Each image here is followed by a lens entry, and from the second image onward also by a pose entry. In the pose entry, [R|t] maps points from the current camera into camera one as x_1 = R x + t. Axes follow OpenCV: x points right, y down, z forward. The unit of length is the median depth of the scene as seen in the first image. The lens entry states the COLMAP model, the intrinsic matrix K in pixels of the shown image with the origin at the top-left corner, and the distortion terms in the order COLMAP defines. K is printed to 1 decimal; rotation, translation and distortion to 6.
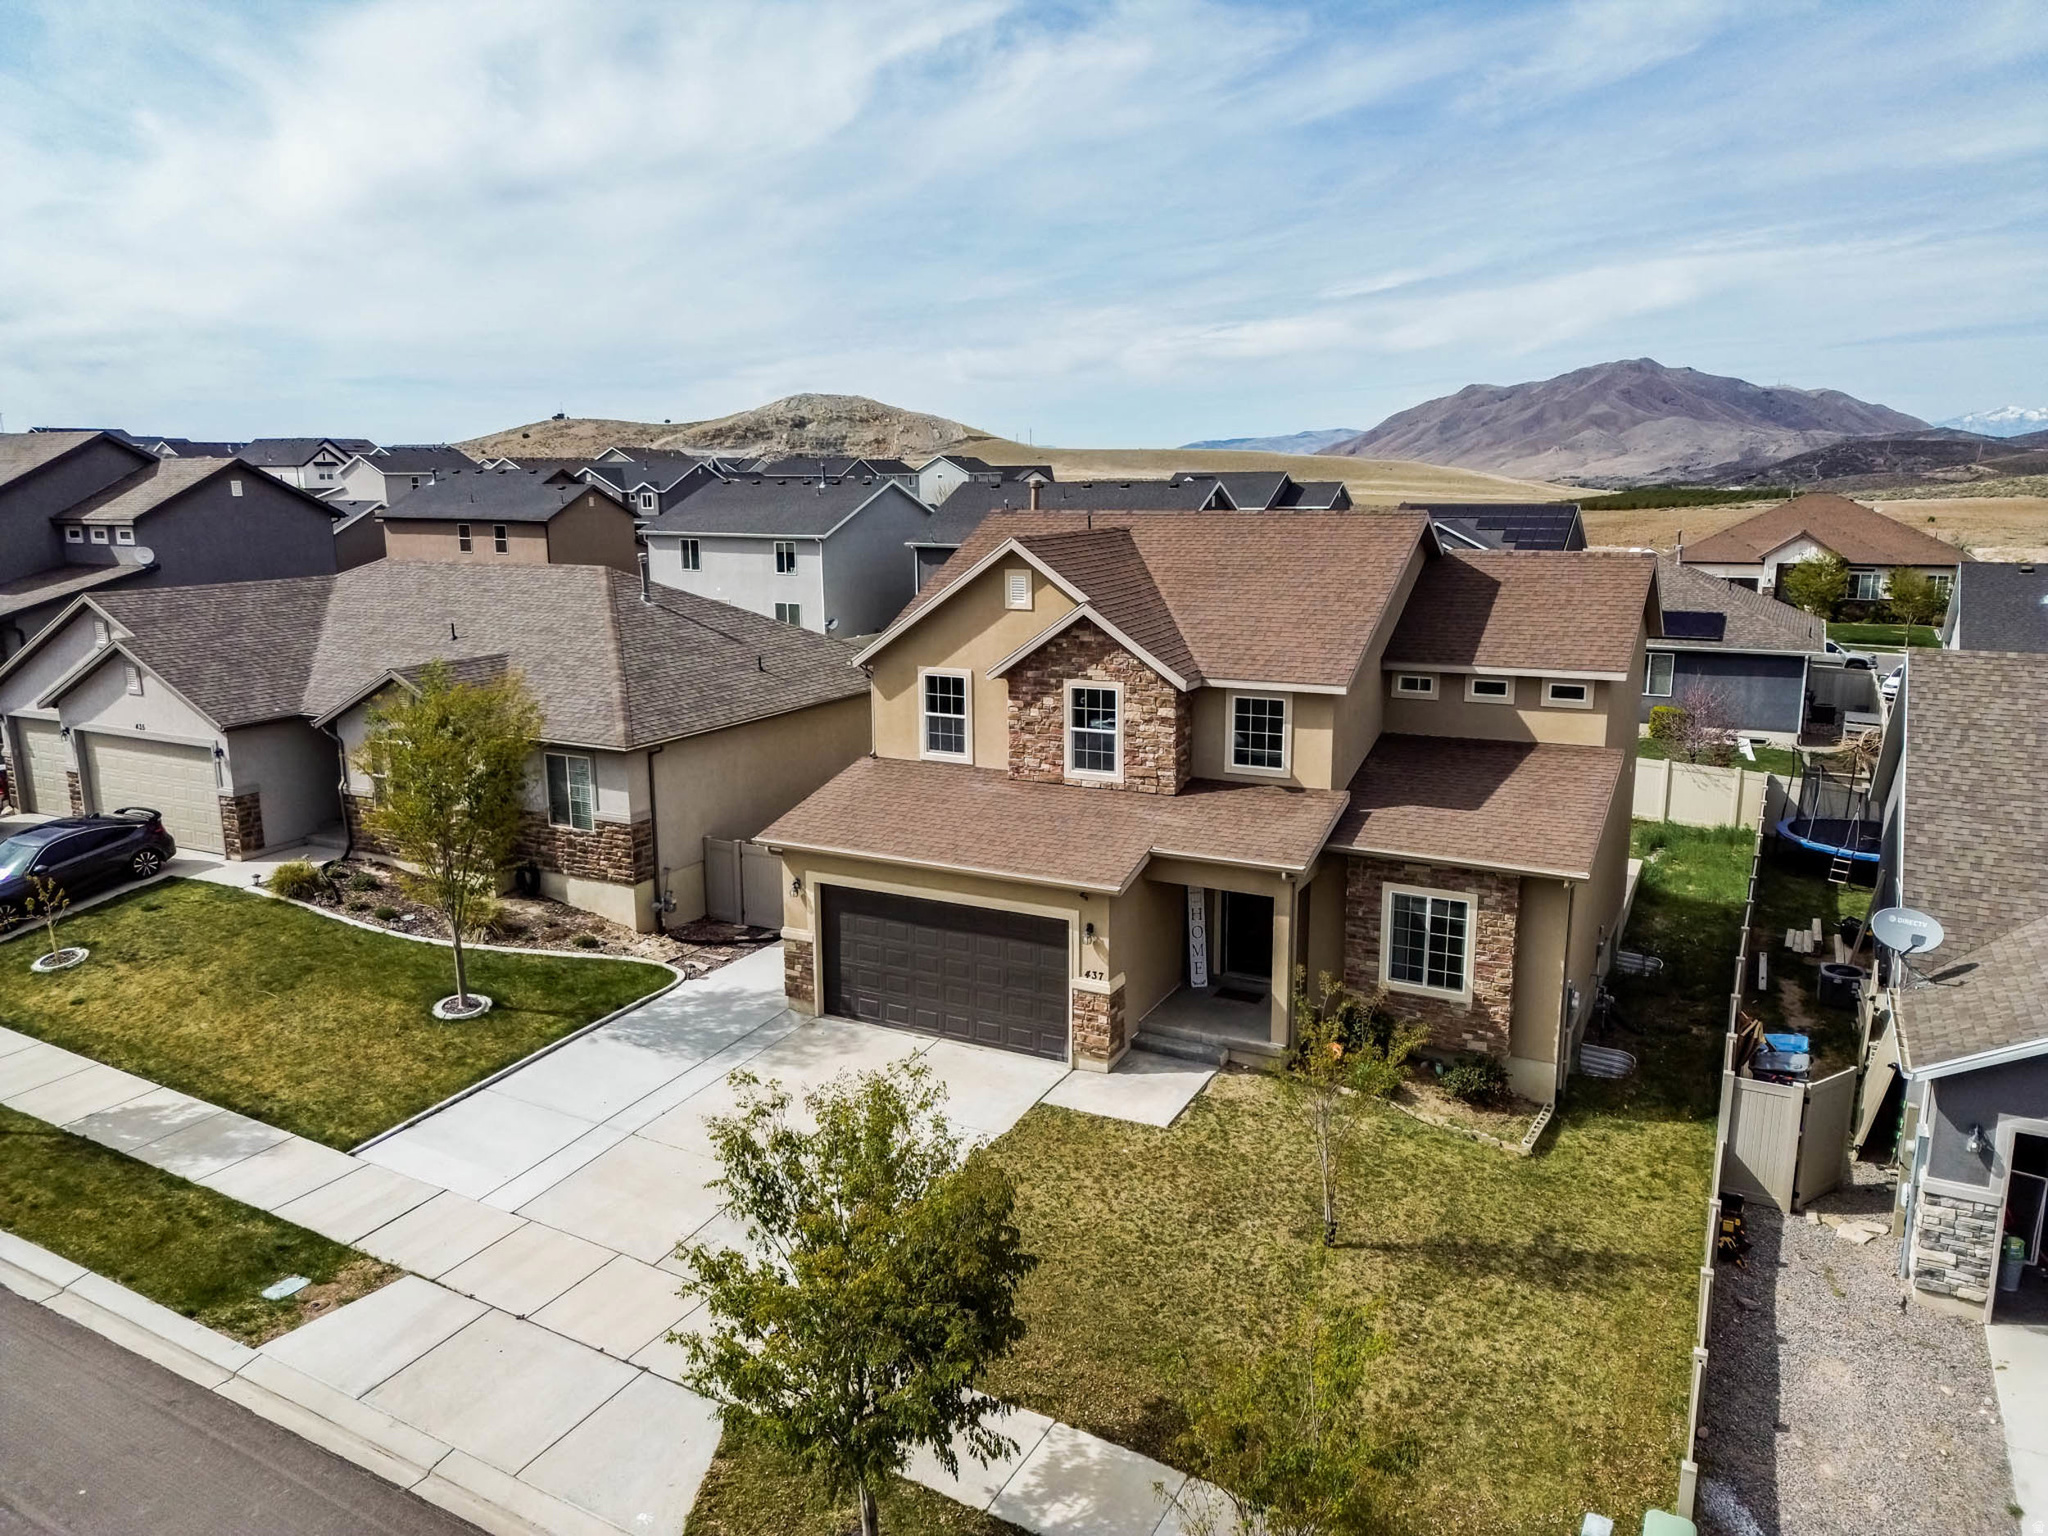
lens RADIAL K [[1433.0, 0, 1024.0], [0, 1433.0, 768.0], [0, 0, 1]] dist [0.085449, -0.089851]
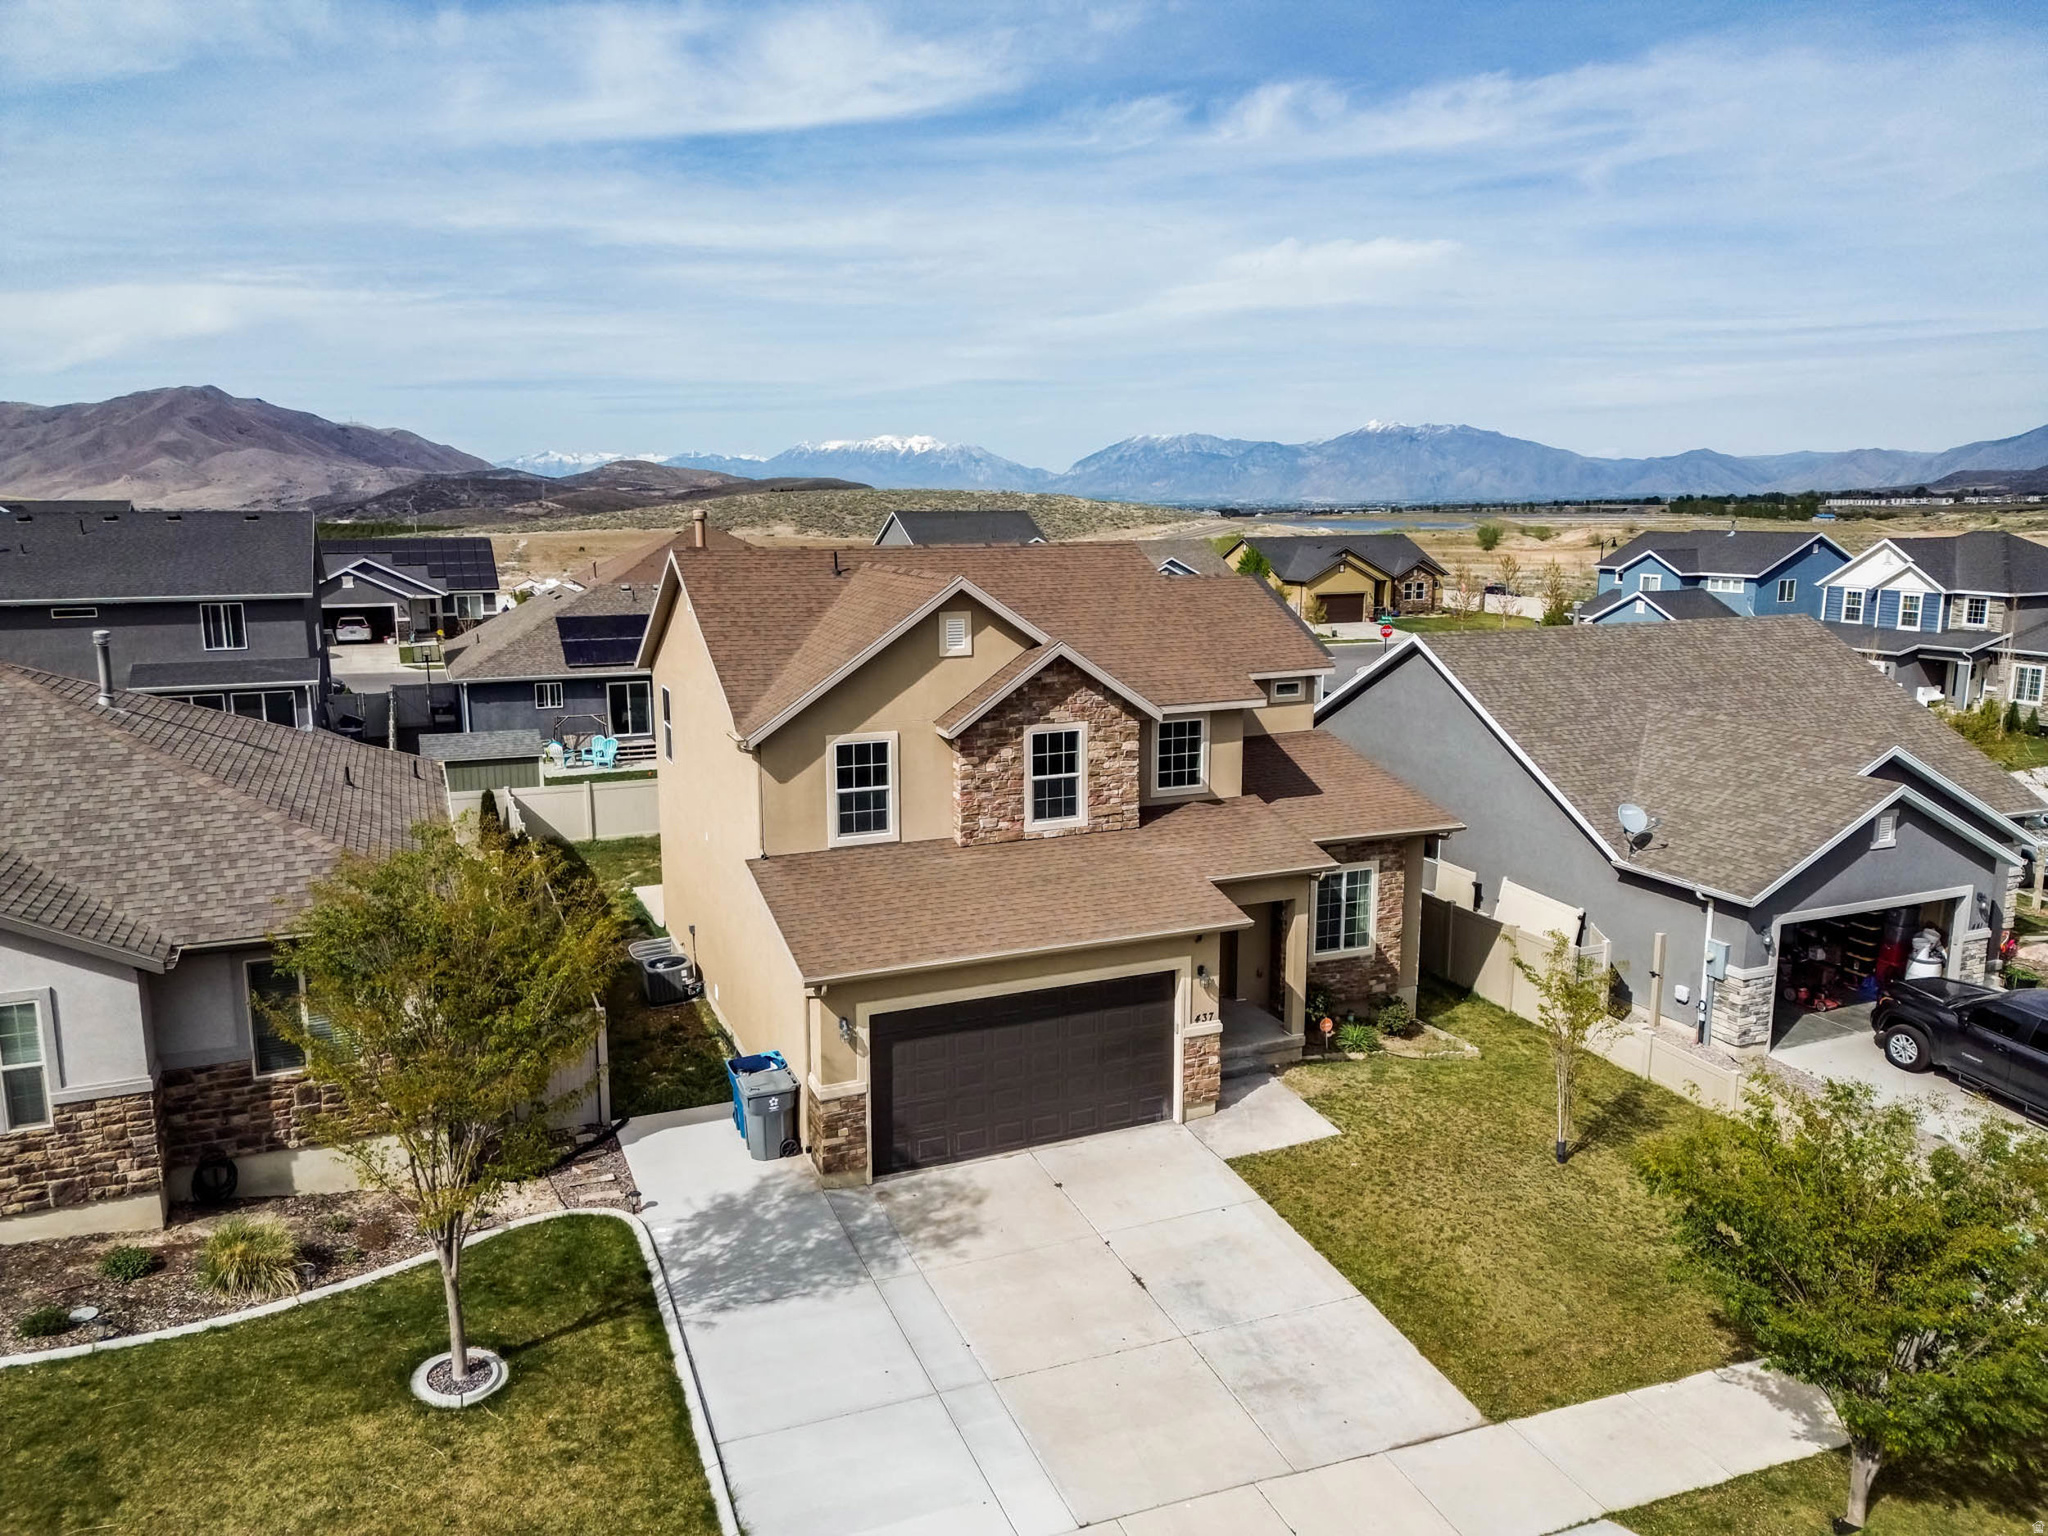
lens RADIAL K [[1433.0, 0, 1024.0], [0, 1433.0, 768.0], [0, 0, 1]] dist [0.085449, -0.089851]
pose [[0.630114, -0.139217, 0.763921, -0.679212], [0.156094, 0.986424, 0.051014, -0.082471], [-0.760652, 0.087099, 0.643290, 0.410443]]
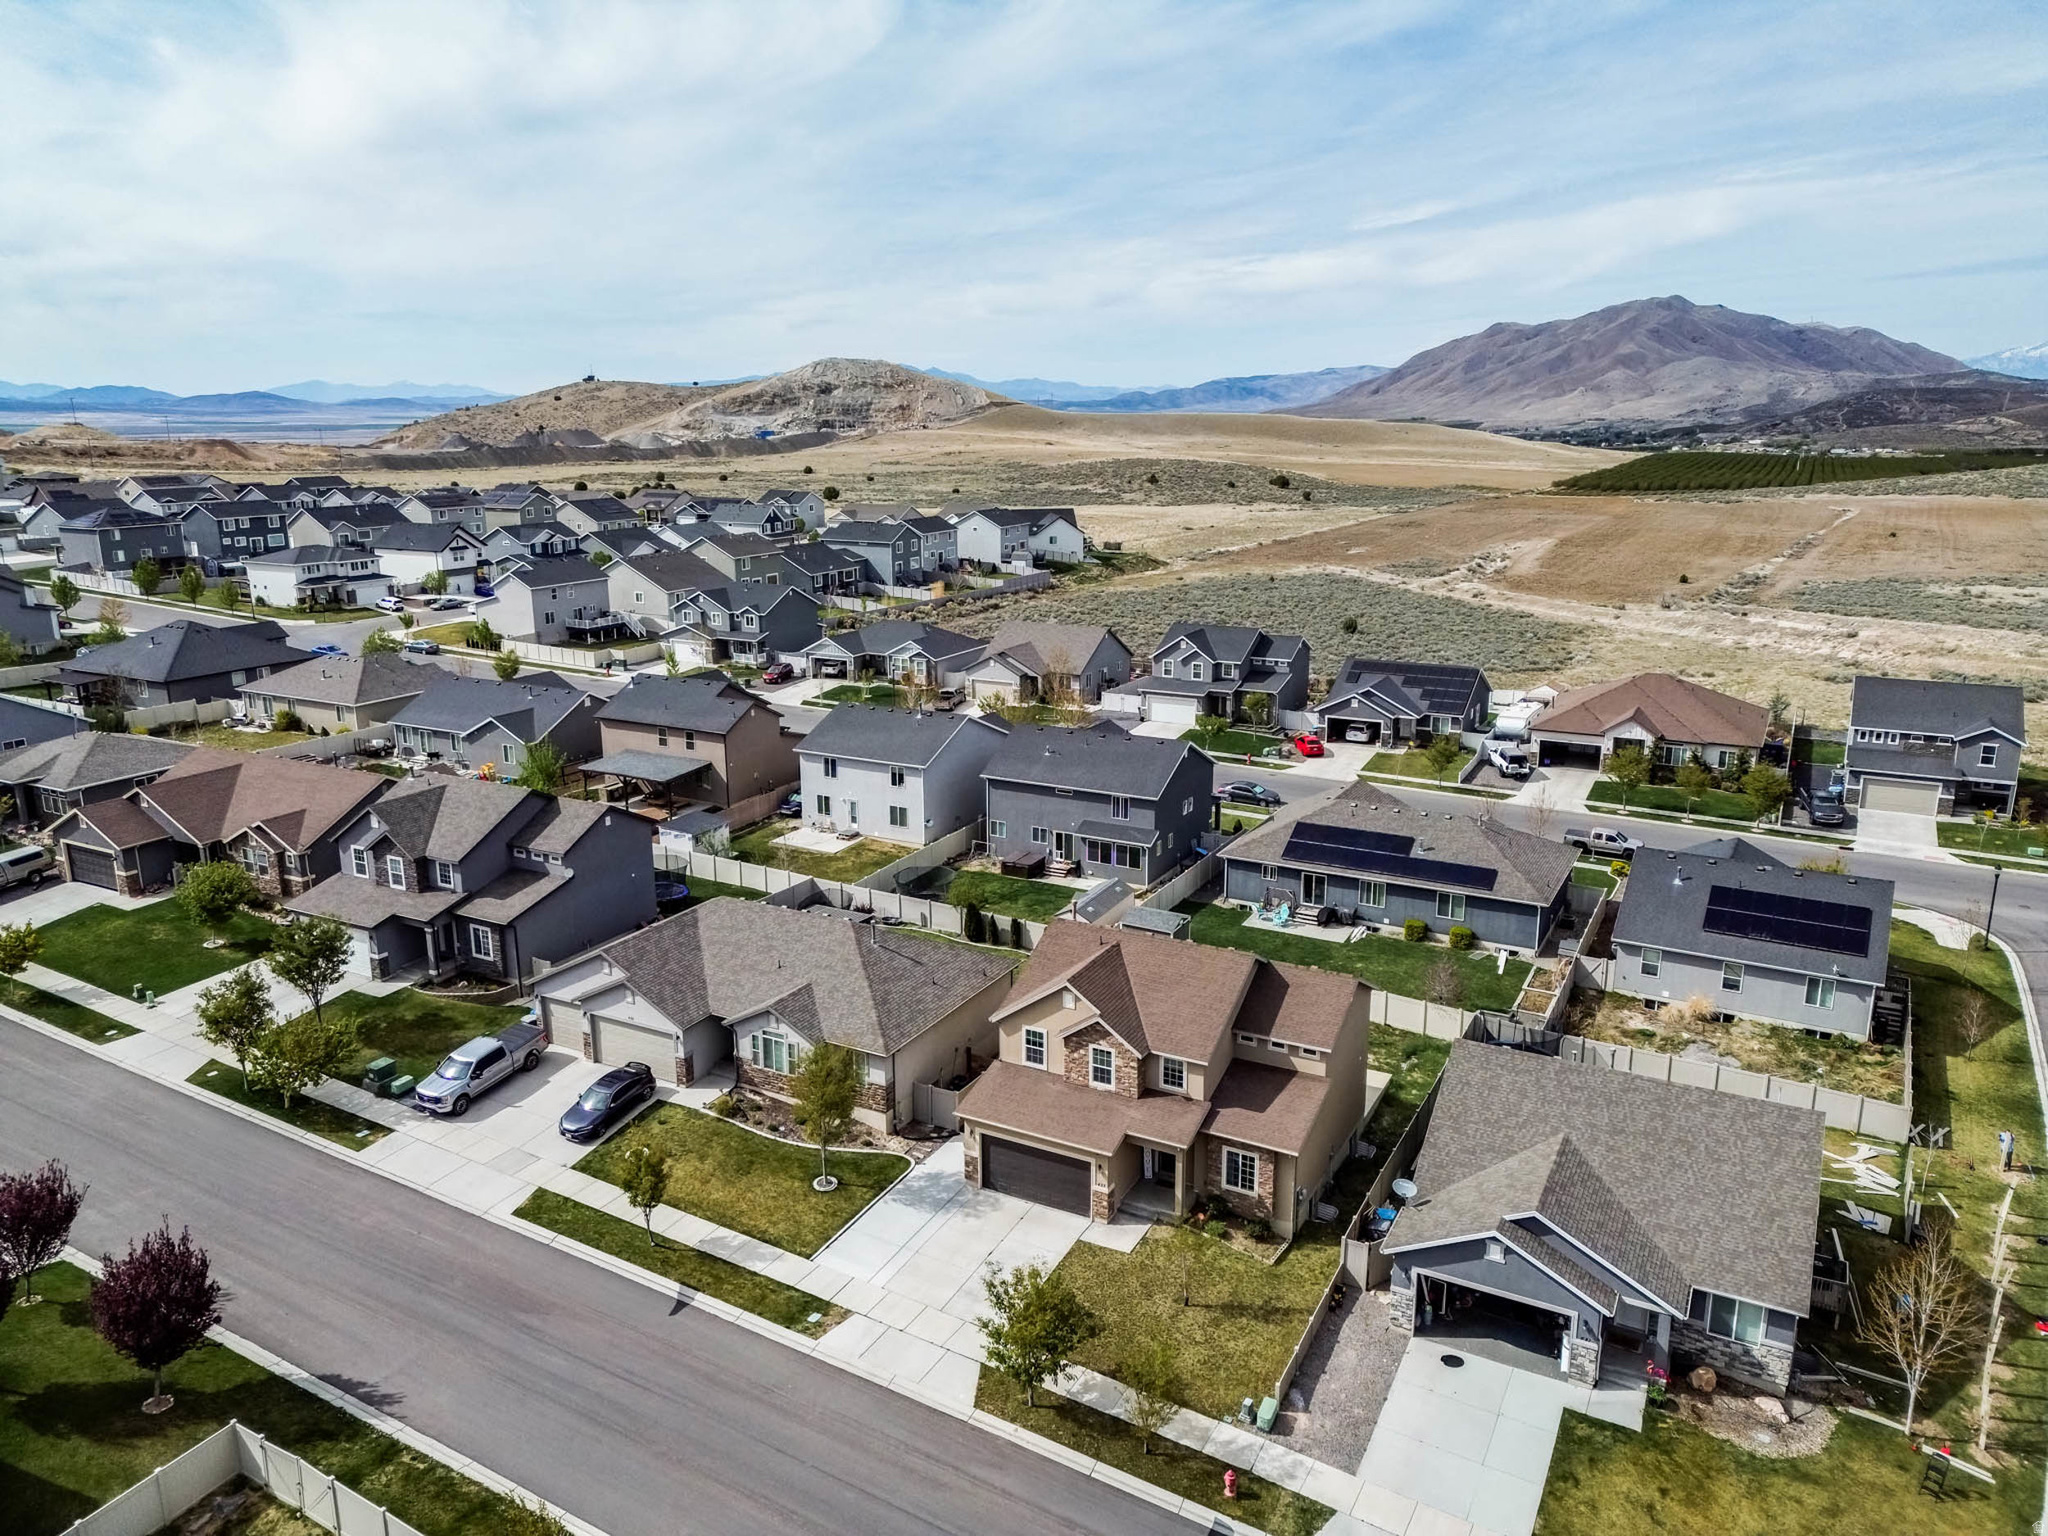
lens RADIAL K [[1433.0, 0, 1024.0], [0, 1433.0, 768.0], [0, 0, 1]] dist [0.085449, -0.089851]
pose [[0.999910, 0.003630, -0.012907, -0.047586], [-0.003087, 0.999120, 0.041840, -0.594133], [0.013047, -0.041796, 0.999041, -1.261445]]
